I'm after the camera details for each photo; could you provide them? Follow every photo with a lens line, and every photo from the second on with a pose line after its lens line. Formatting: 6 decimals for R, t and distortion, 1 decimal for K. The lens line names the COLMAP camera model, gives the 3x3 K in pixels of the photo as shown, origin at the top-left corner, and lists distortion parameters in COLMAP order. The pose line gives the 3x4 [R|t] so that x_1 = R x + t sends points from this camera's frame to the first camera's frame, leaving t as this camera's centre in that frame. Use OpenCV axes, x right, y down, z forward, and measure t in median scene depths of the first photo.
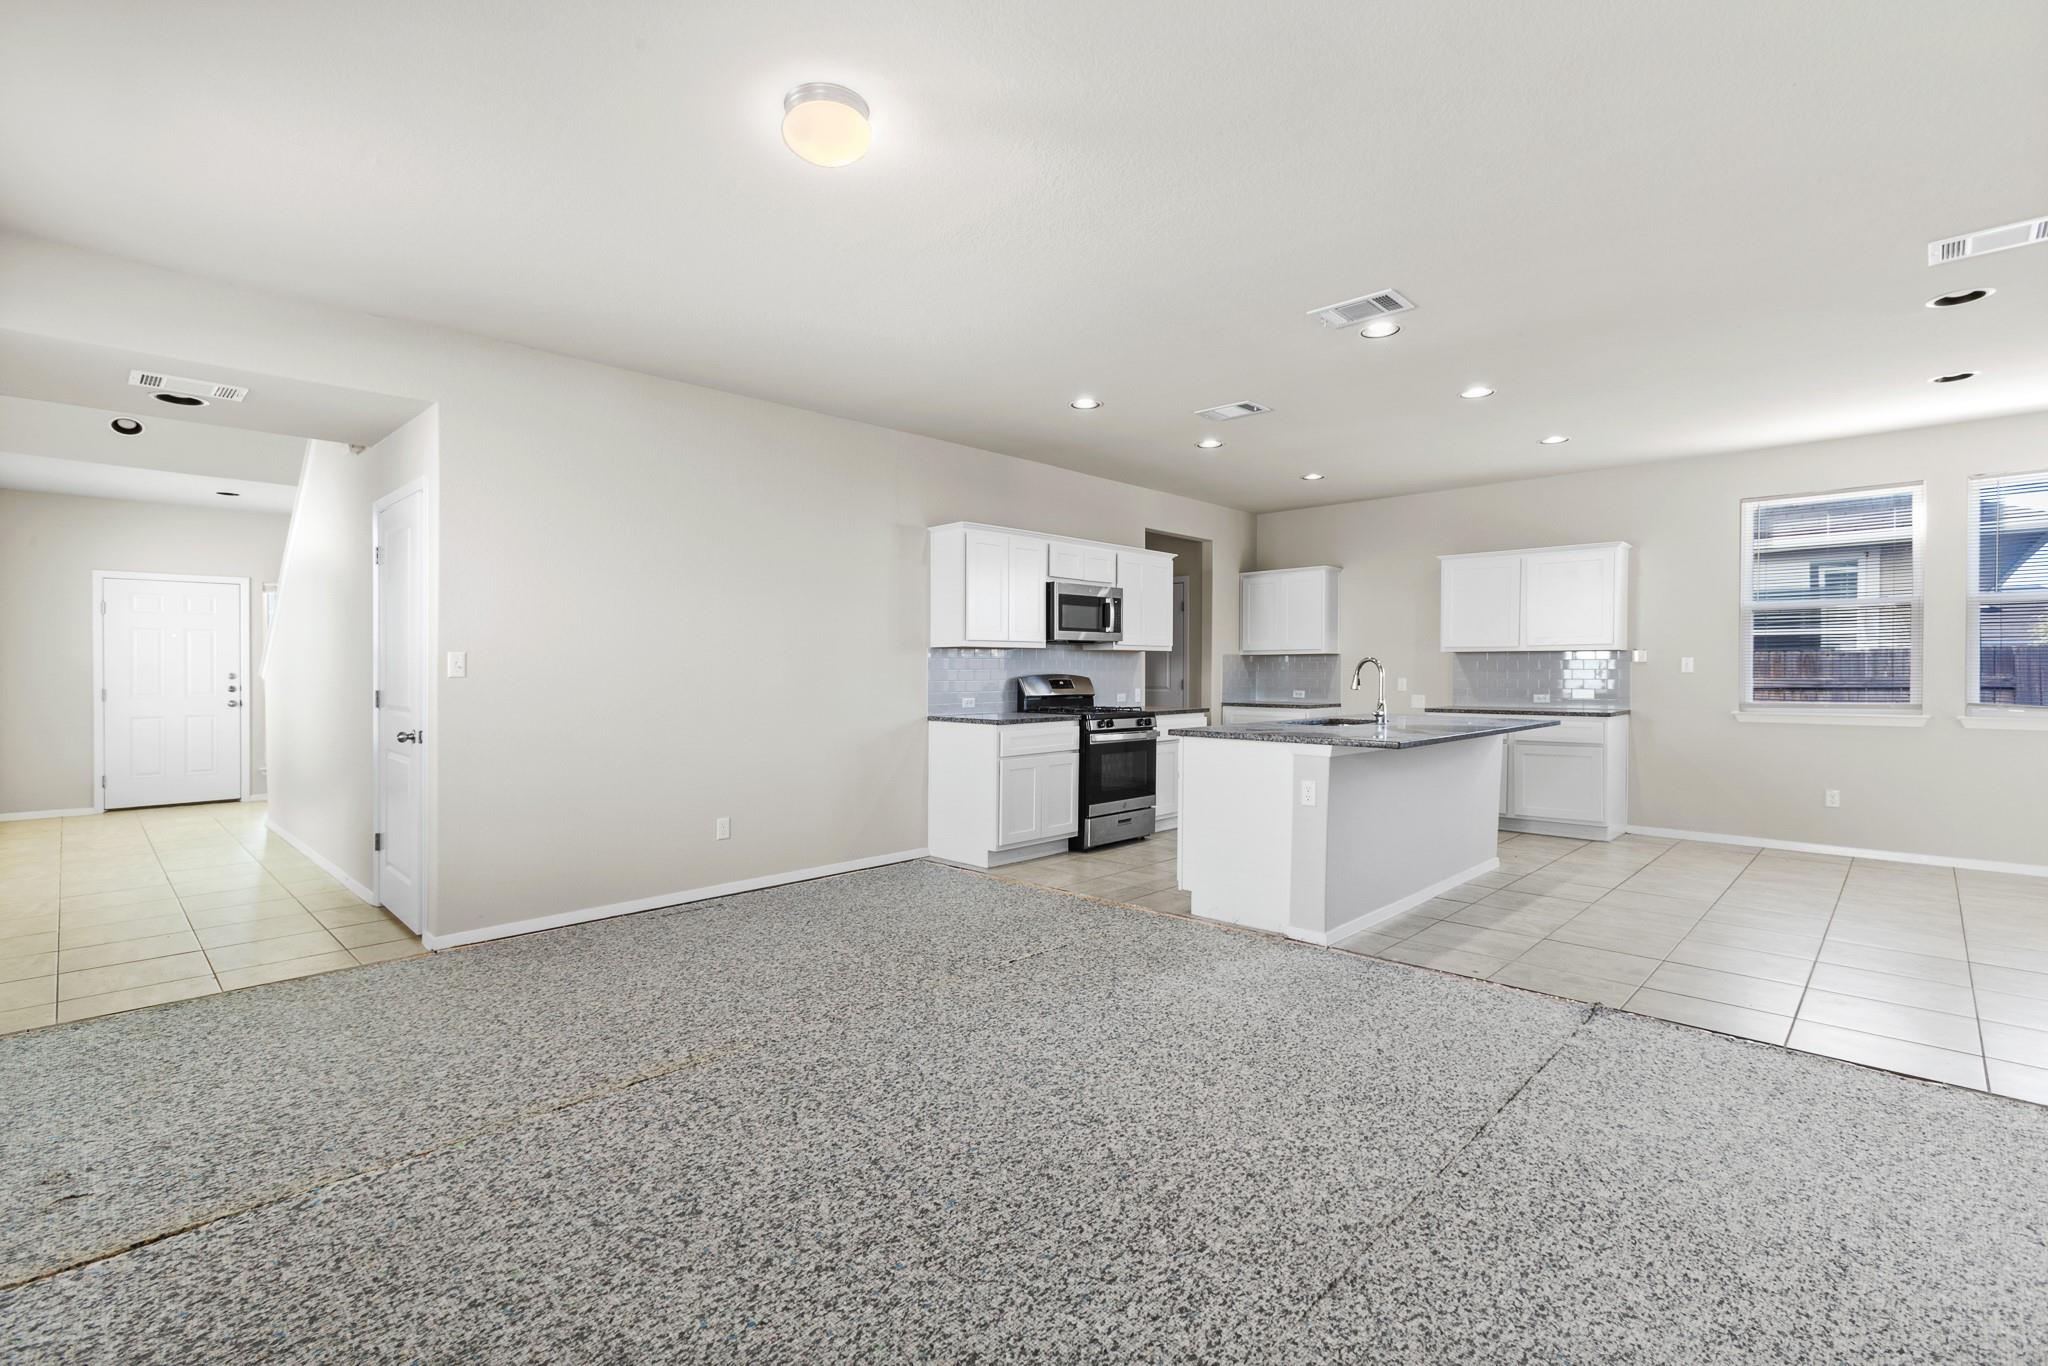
lens RADIAL K [[926.4, 0, 997.9], [0, 926.4, 659.6], [0, 0, 1]] dist [-0.007146, -0.000391]
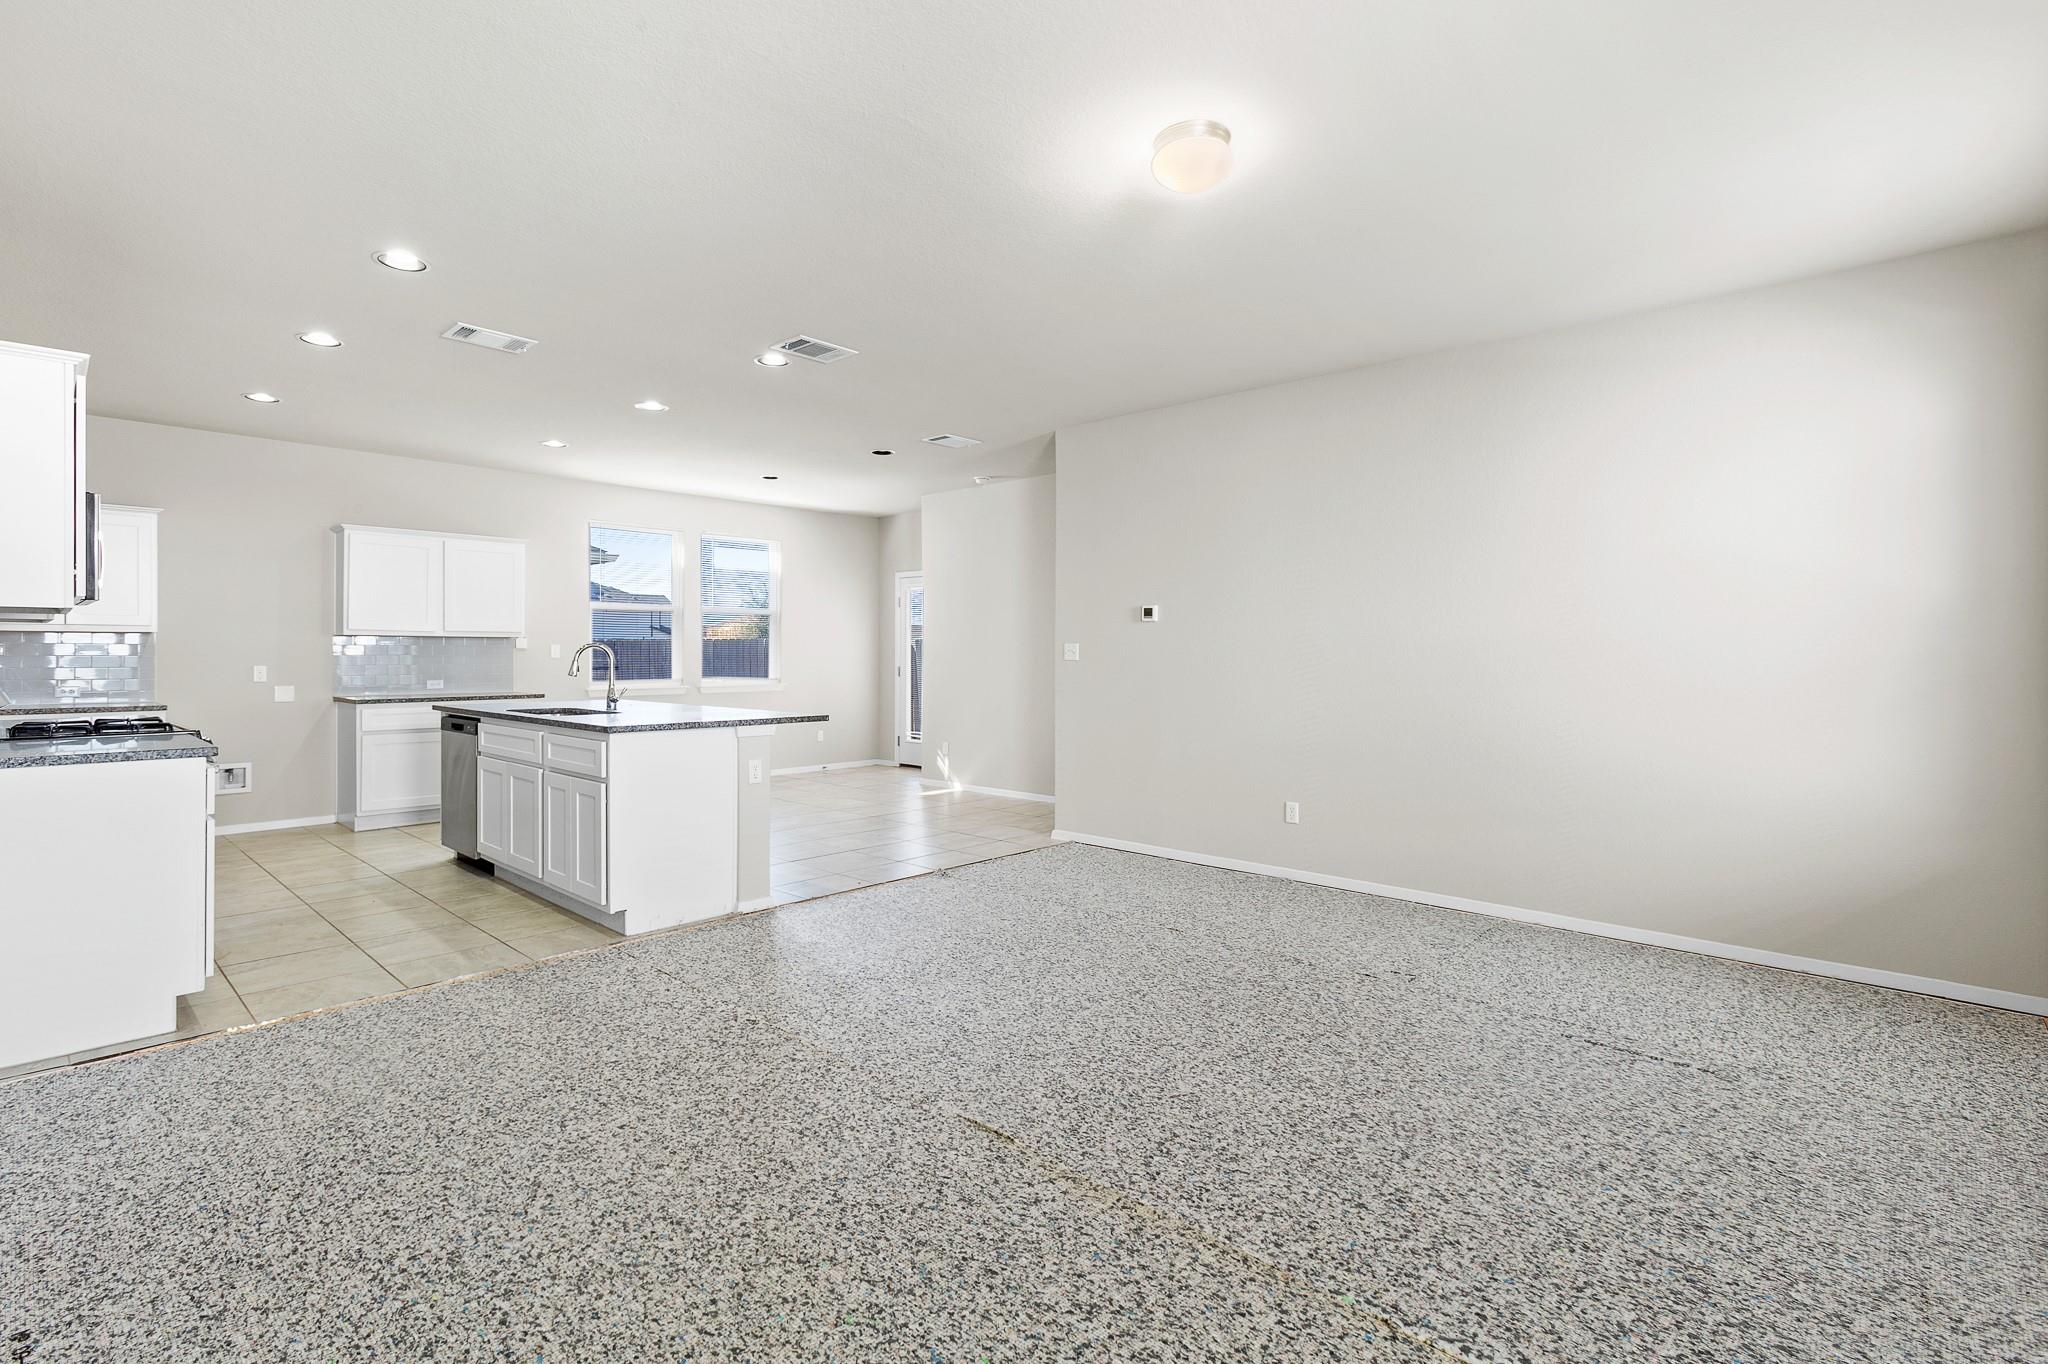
lens RADIAL K [[931.2, 0, 1016.8], [0, 931.2, 656.0], [0, 0, 1]] dist [-0.027980, 0.007932]
pose [[-0.023787, -0.001968, 0.999715, -1.389346], [-0.009626, 0.999952, 0.001740, 0.013278], [-0.999671, -0.009582, -0.023804, 1.364494]]
